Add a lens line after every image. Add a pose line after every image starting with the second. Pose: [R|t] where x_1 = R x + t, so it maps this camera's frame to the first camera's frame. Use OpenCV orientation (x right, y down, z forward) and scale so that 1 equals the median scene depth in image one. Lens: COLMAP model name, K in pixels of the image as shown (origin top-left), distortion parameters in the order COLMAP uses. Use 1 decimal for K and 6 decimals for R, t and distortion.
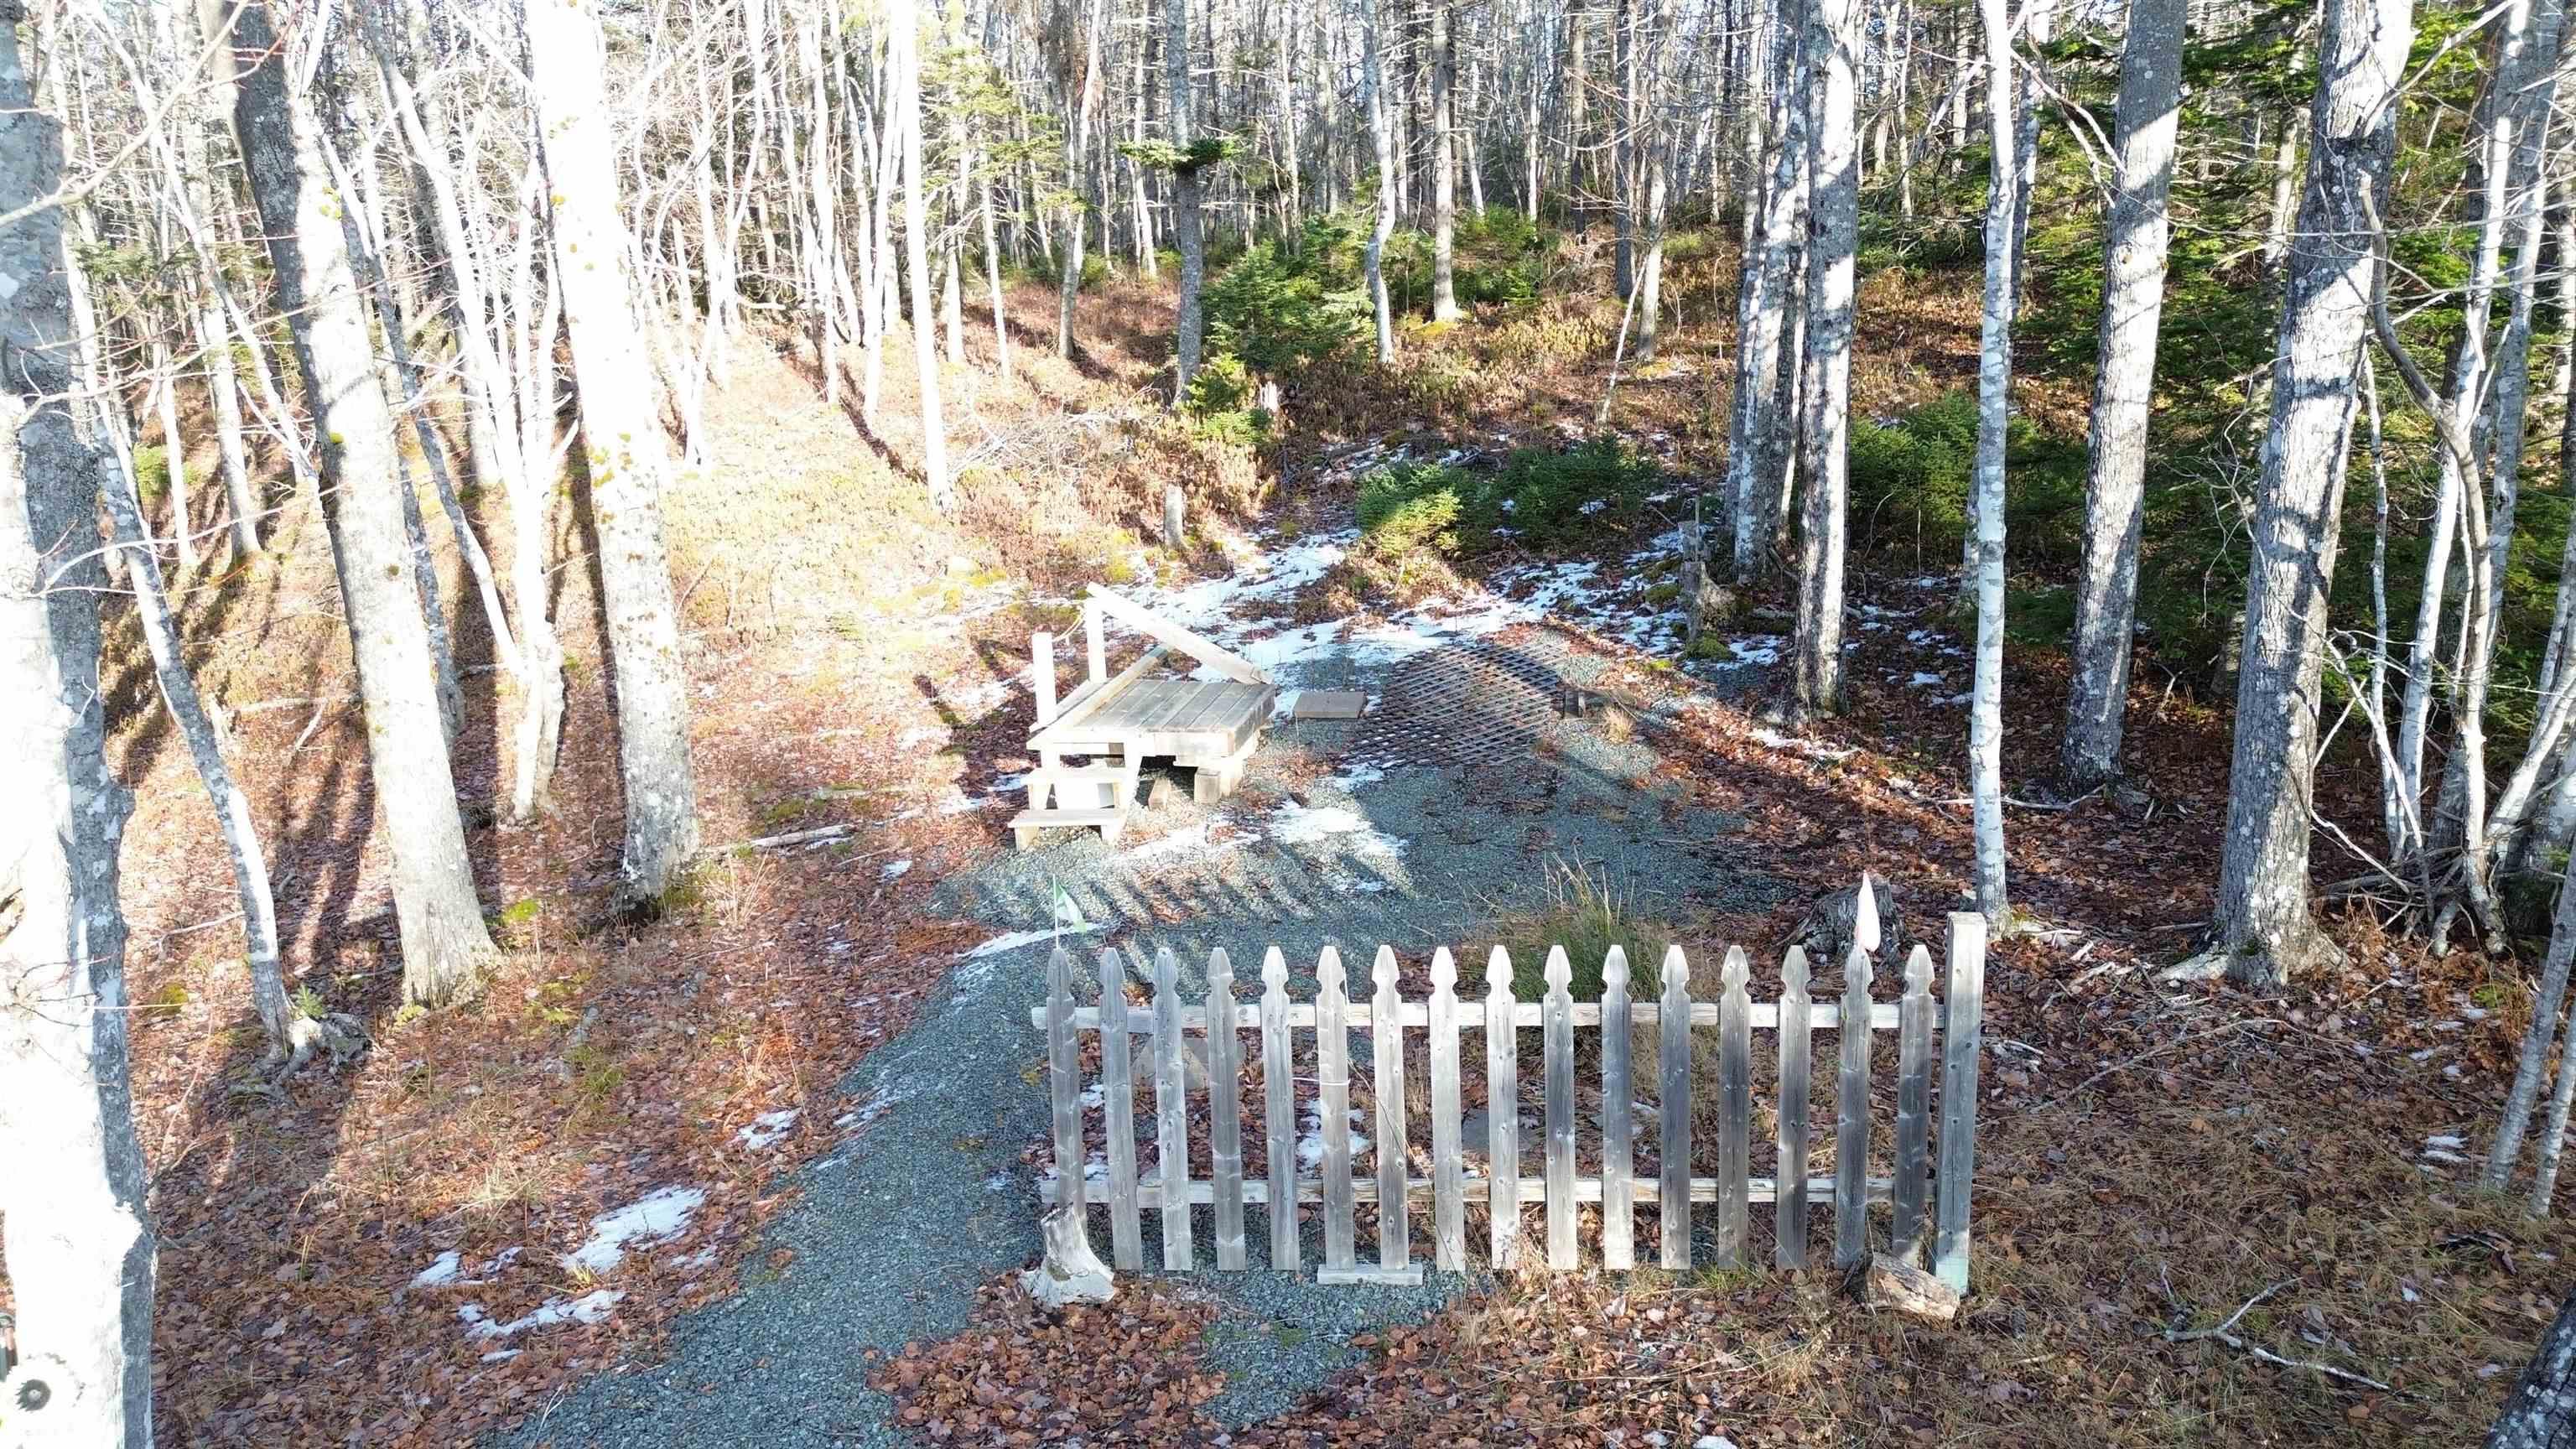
lens RADIAL K [[1874.0, 0, 1293.7], [0, 1874.0, 729.3], [0, 0, 1]] dist [0.065133, -0.062233]
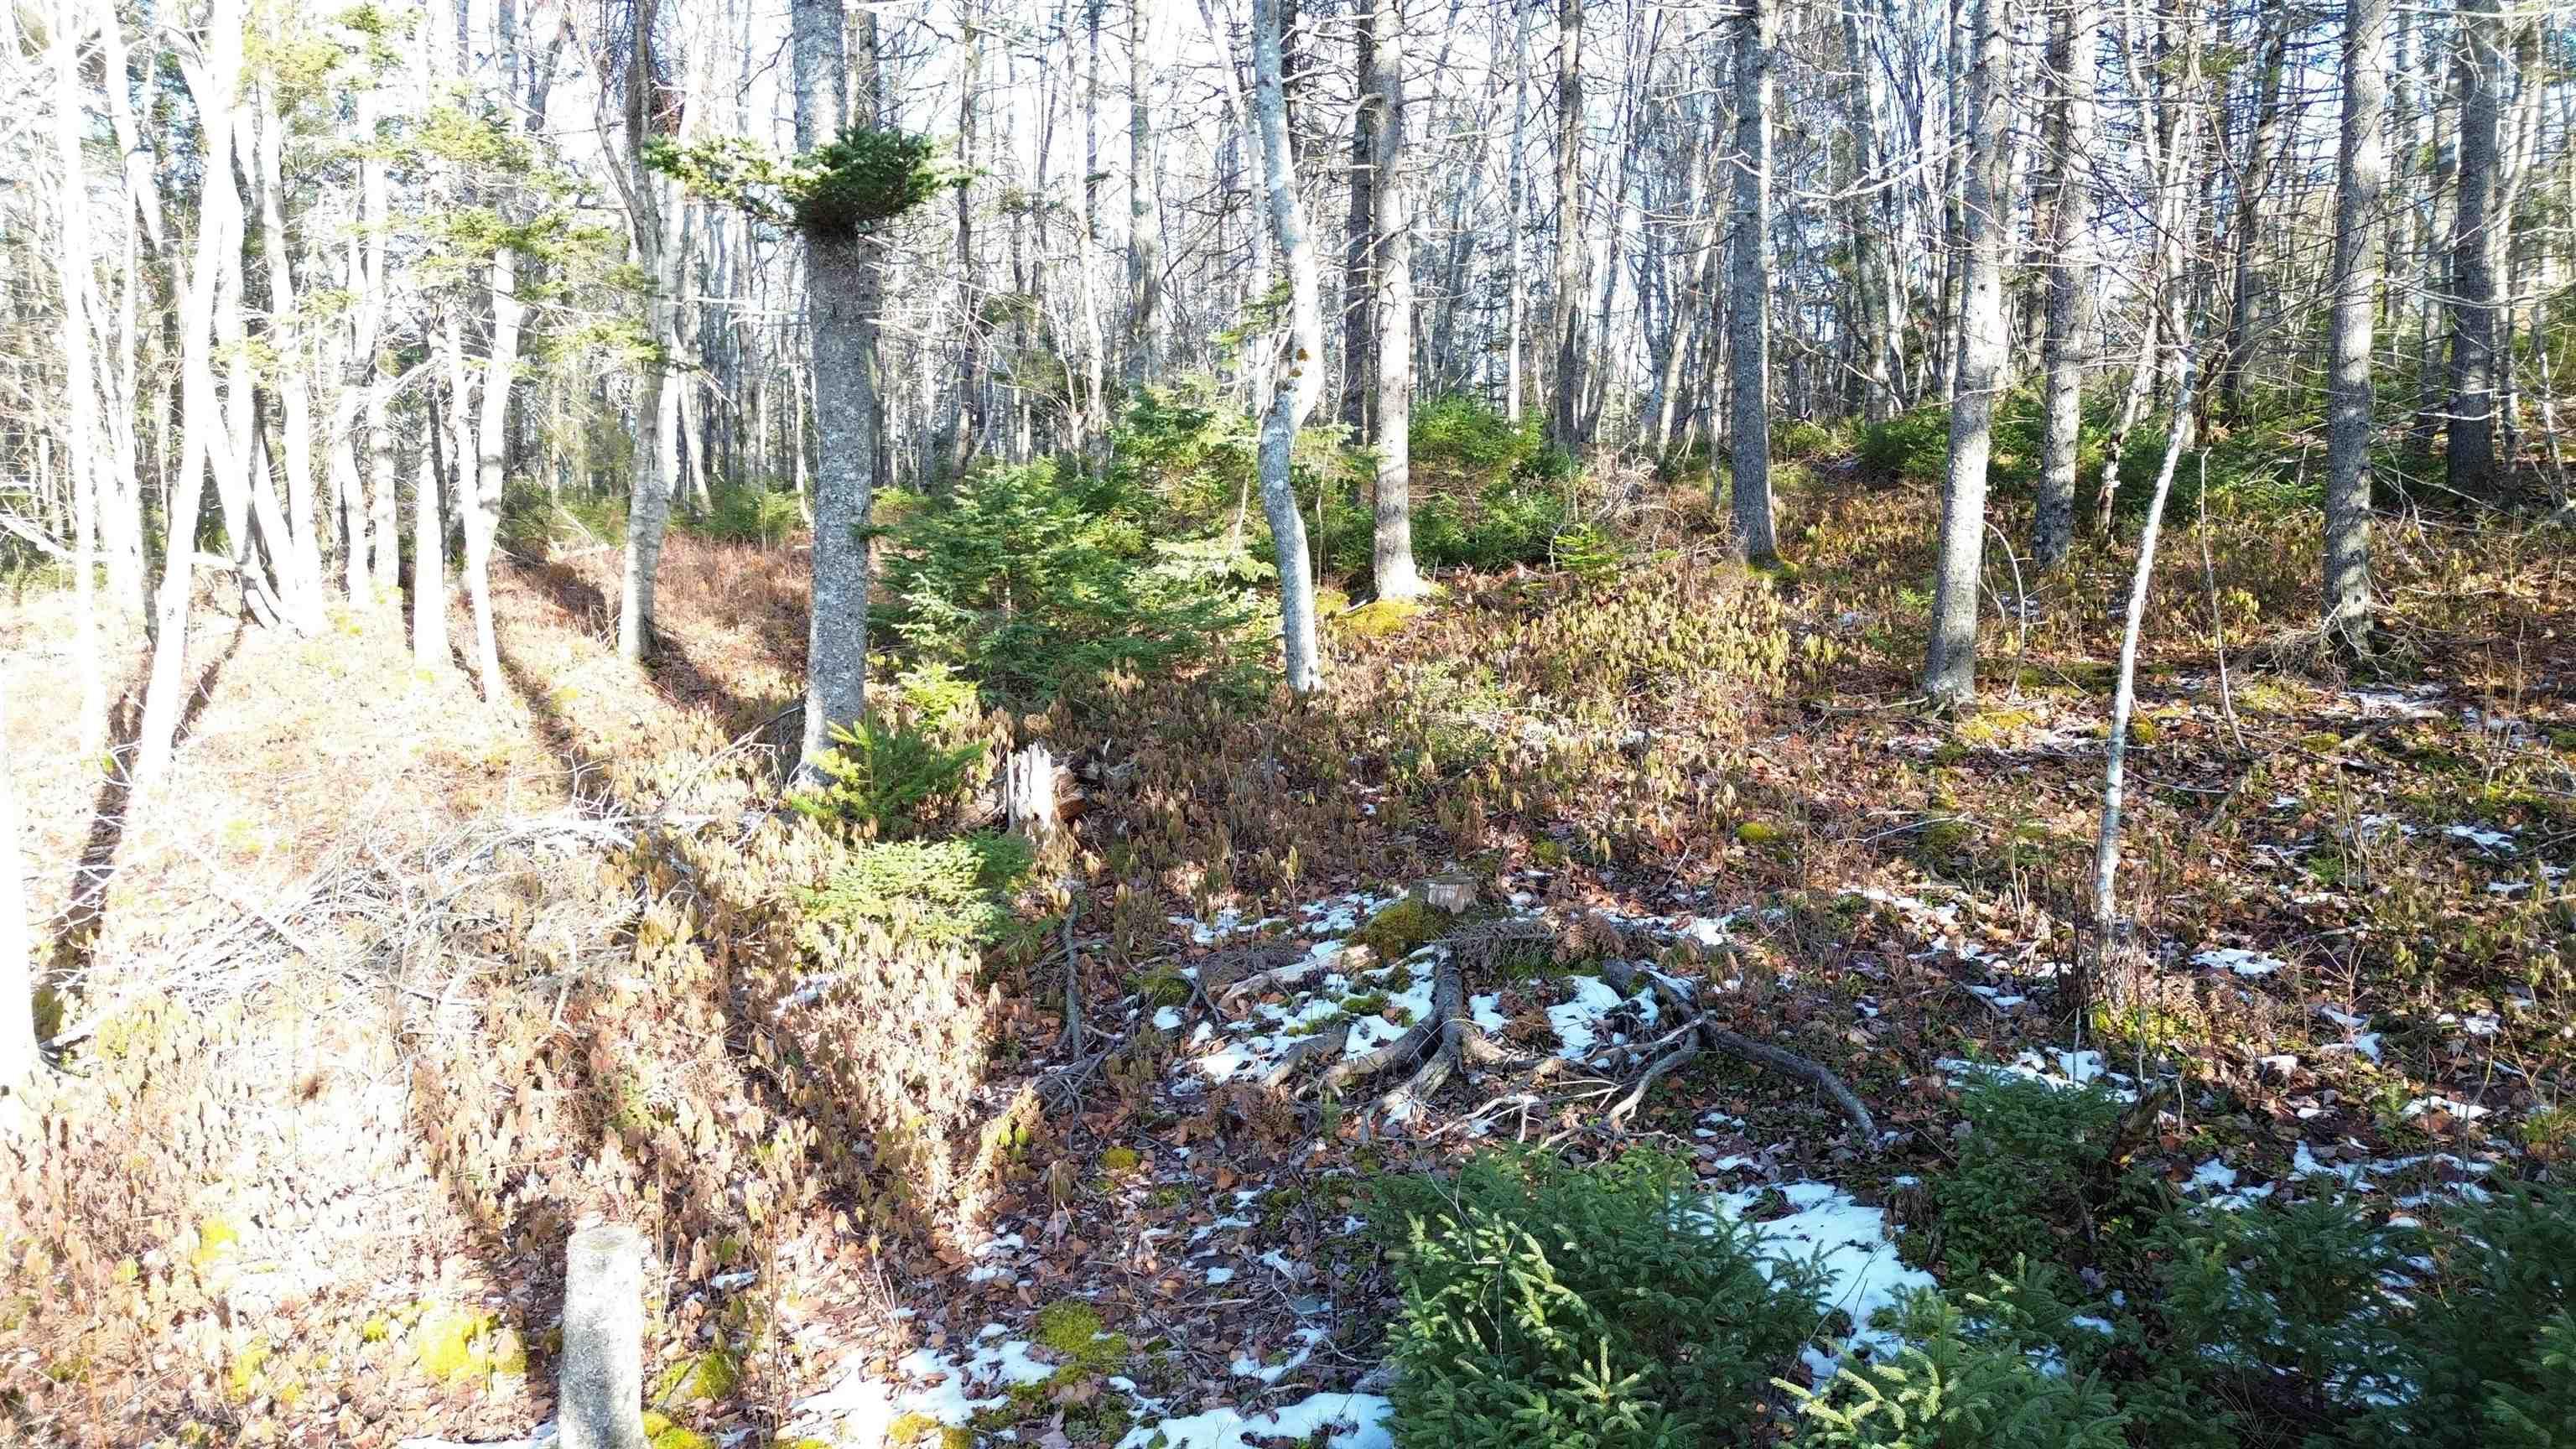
lens RADIAL K [[1874.0, 0, 1288.9], [0, 1874.0, 723.7], [0, 0, 1]] dist [0.065133, -0.062233]
pose [[0.993901, 0.010531, 0.109770, -0.002906], [0.006086, 0.988675, -0.149950, -0.114988], [-0.110106, 0.149704, 0.982581, 0.540732]]
